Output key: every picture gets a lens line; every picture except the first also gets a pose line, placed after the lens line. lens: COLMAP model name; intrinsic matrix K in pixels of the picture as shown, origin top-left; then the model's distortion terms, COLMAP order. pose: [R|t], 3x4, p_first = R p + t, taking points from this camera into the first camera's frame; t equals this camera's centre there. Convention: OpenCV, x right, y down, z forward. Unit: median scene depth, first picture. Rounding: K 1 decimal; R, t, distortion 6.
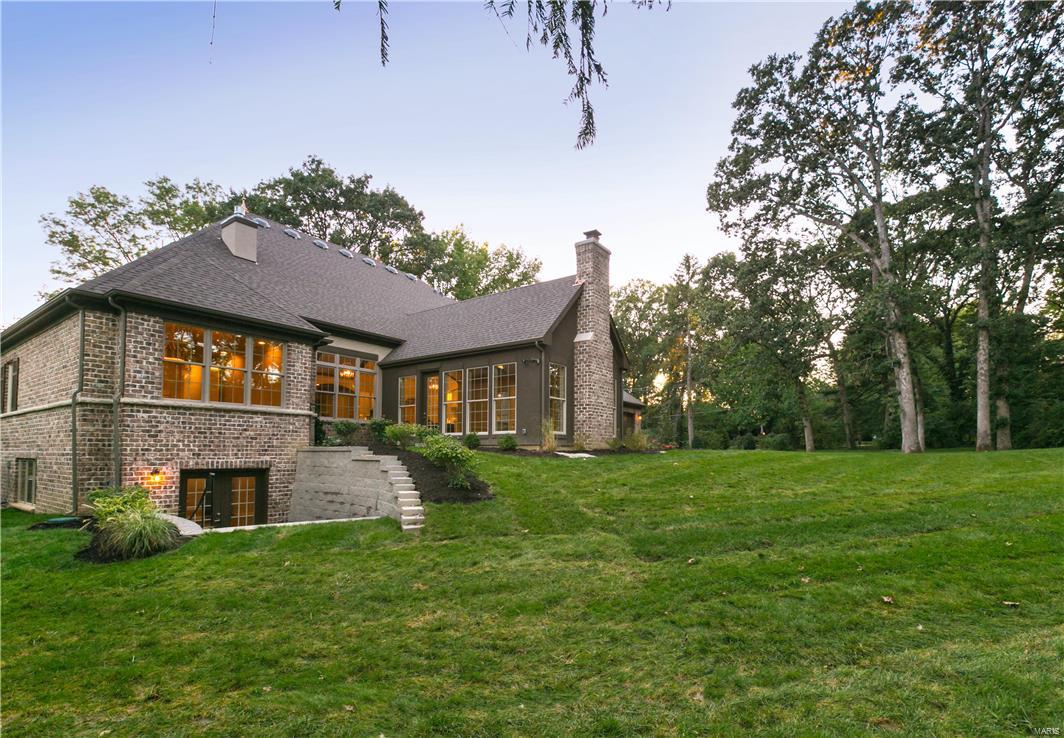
lens RADIAL K [[488.5, 0, 543.4], [0, 488.5, 434.2], [0, 0, 1]] dist [-0.000990, -0.000676]
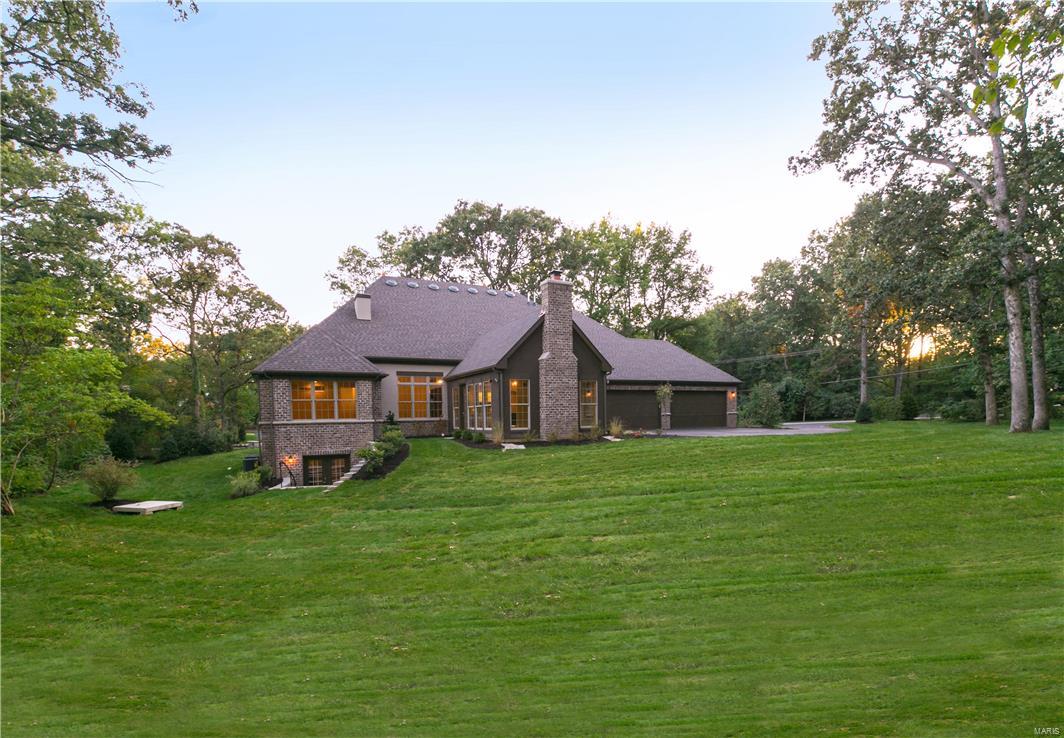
lens RADIAL K [[488.5, 0, 543.4], [0, 488.5, 434.2], [0, 0, 1]] dist [-0.000990, -0.000676]
pose [[0.892607, -0.003122, -0.450825, 0.988963], [0.036044, 0.997269, 0.064457, -0.103974], [0.449393, -0.073784, 0.890282, -0.297175]]
